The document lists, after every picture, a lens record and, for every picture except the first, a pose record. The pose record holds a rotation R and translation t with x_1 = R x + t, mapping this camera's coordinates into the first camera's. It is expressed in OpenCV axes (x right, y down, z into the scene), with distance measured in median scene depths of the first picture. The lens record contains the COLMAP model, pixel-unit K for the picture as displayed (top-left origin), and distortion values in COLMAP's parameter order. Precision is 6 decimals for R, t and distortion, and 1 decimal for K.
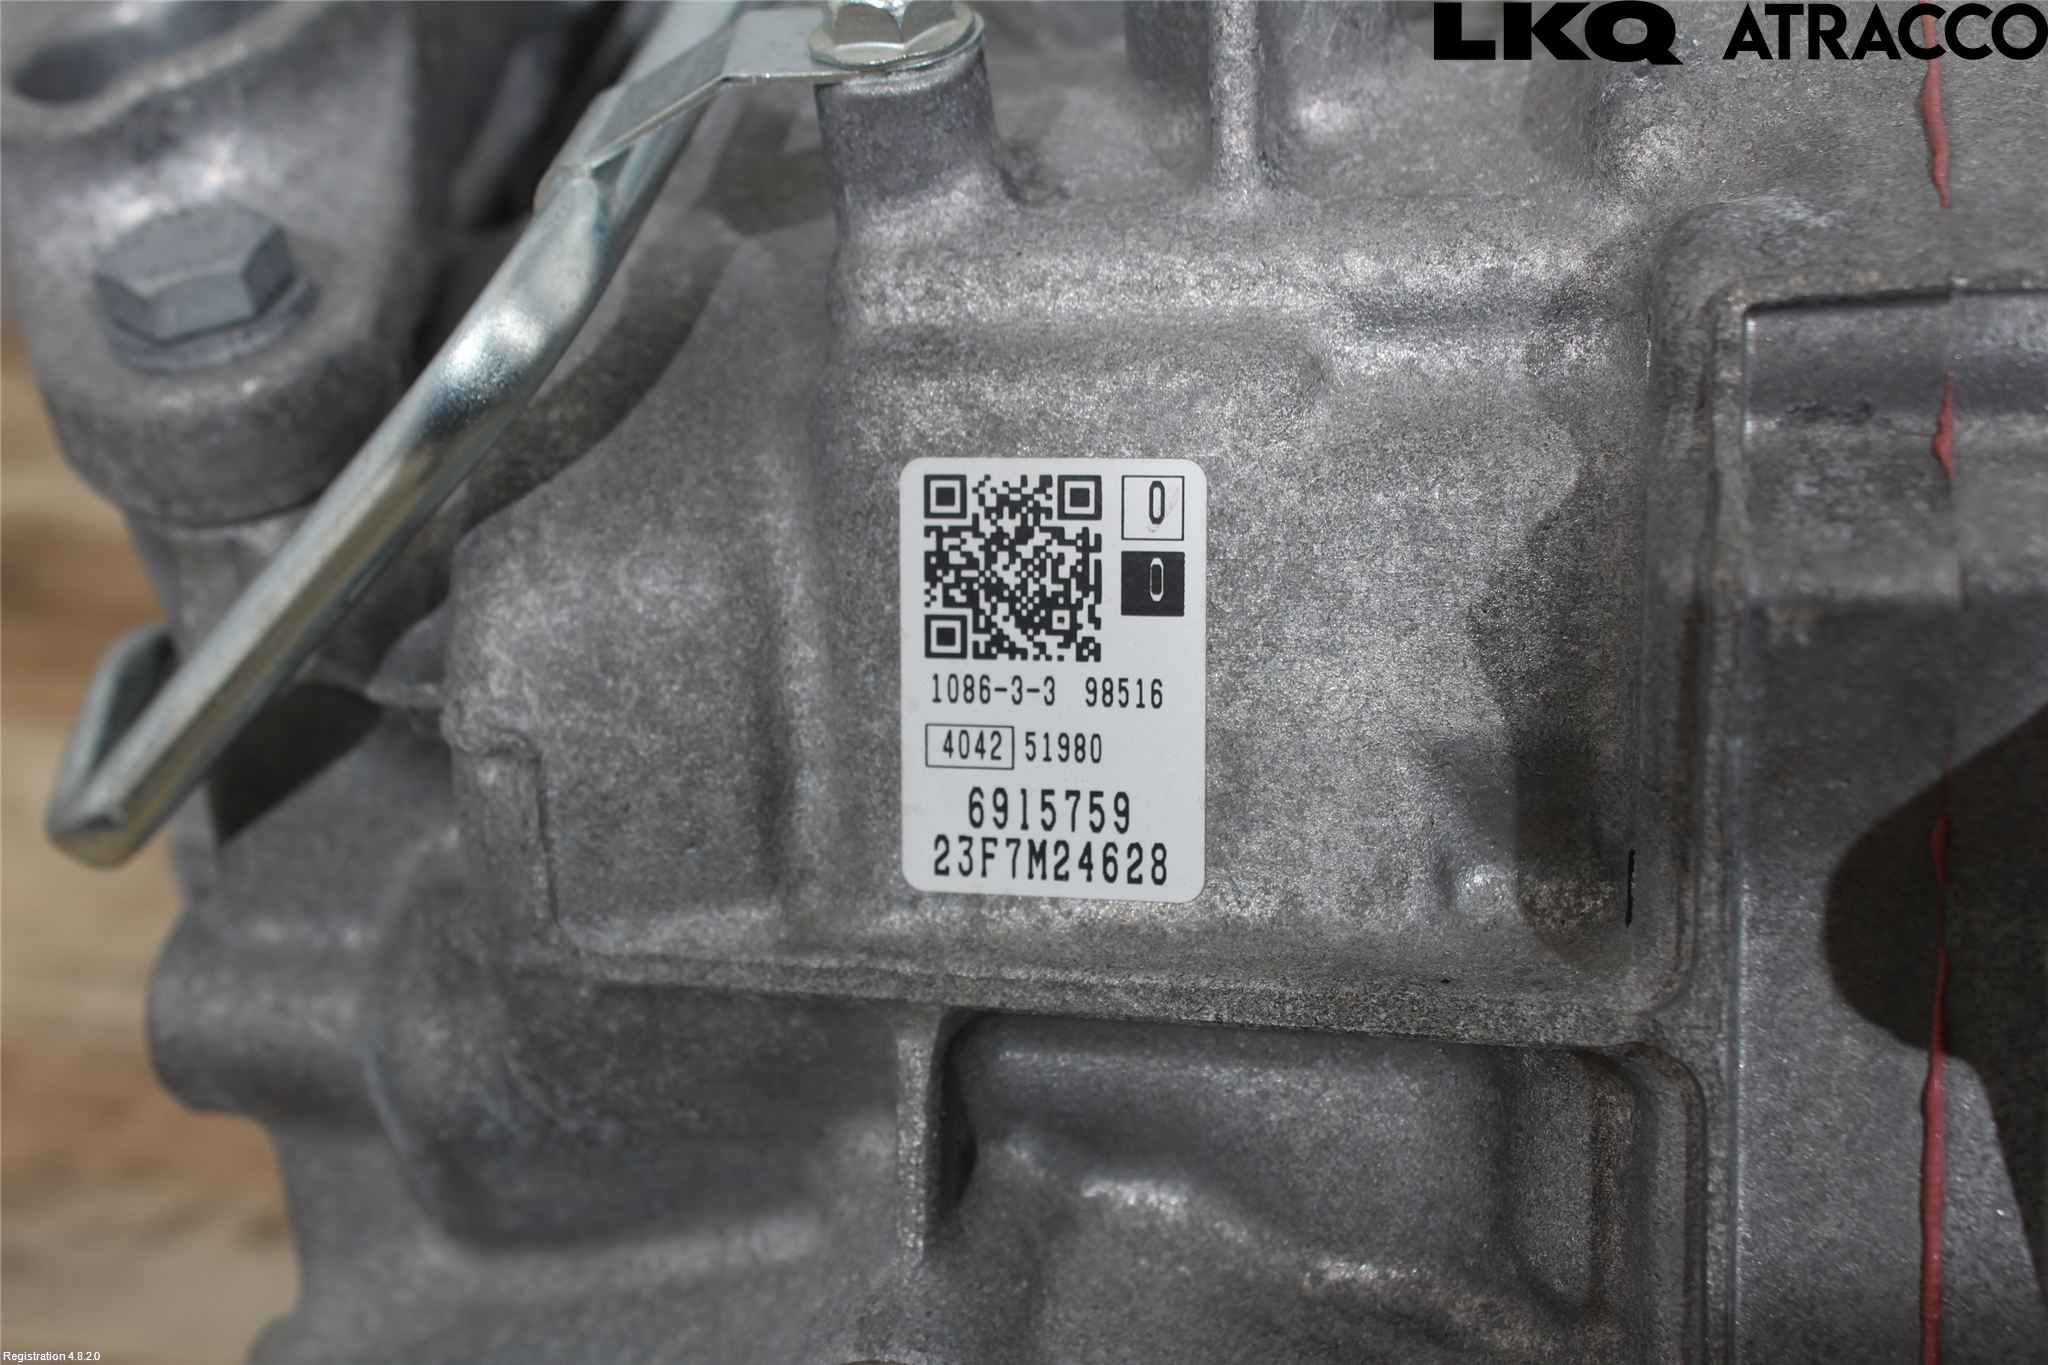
lens RADIAL K [[2871.9, 0, 1019.0], [0, 2871.9, 682.2], [0, 0, 1]] dist [-0.032600, 0.000000]
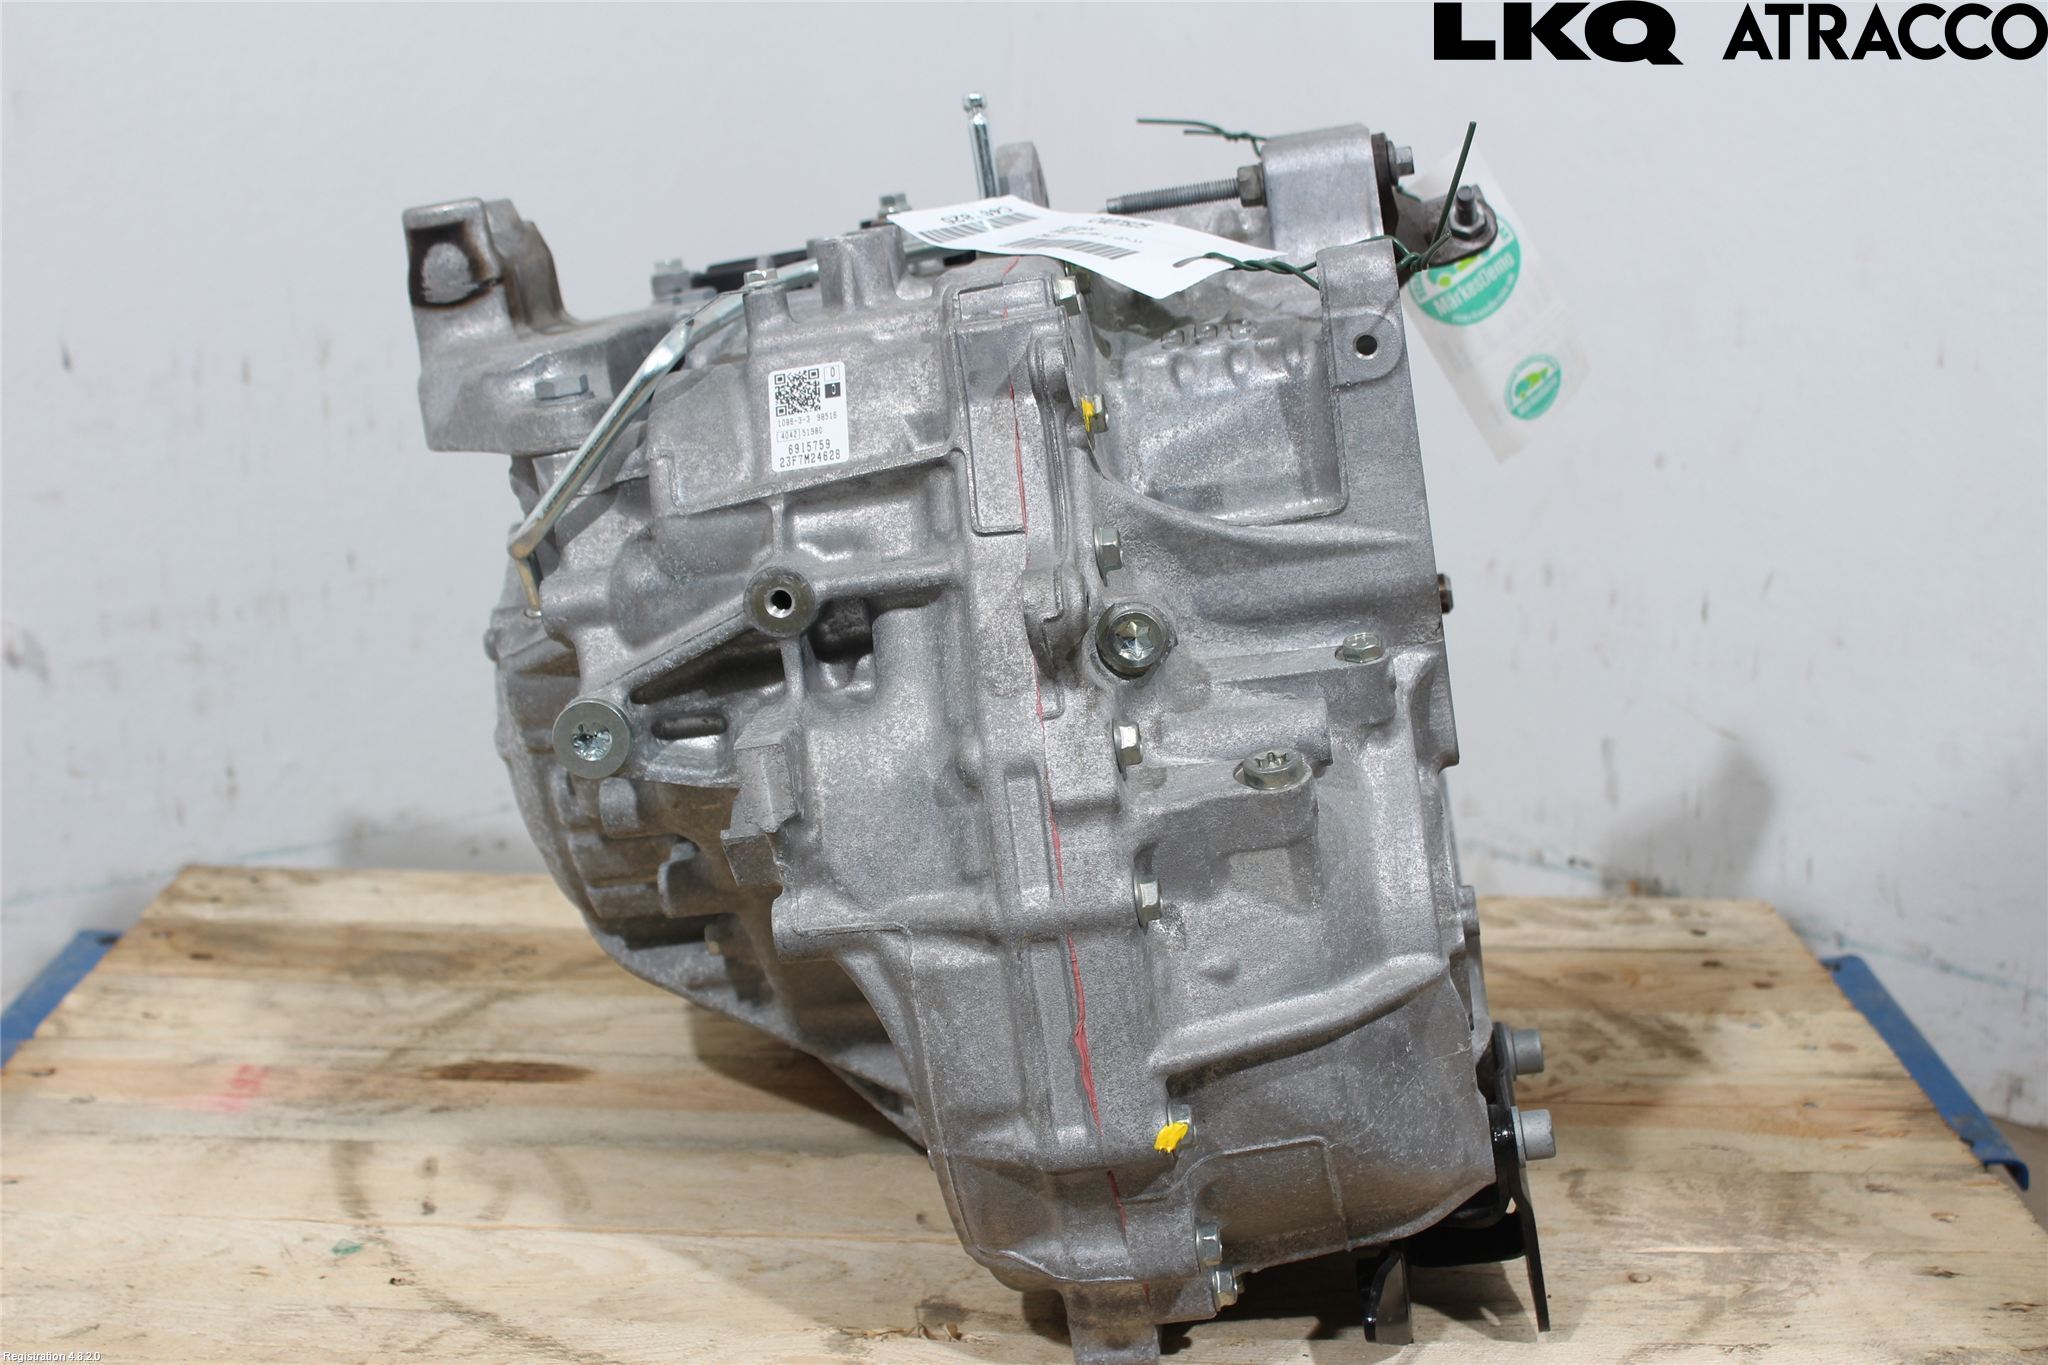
lens RADIAL K [[2871.9, 0, 1025.7], [0, 2871.9, 683.2], [0, 0, 1]] dist [-0.032600, 0.000000]
pose [[0.994702, -0.040226, 0.094603, -0.080541], [0.077257, 0.899618, -0.429789, 2.062566], [-0.067818, 0.434821, 0.897960, -2.425483]]
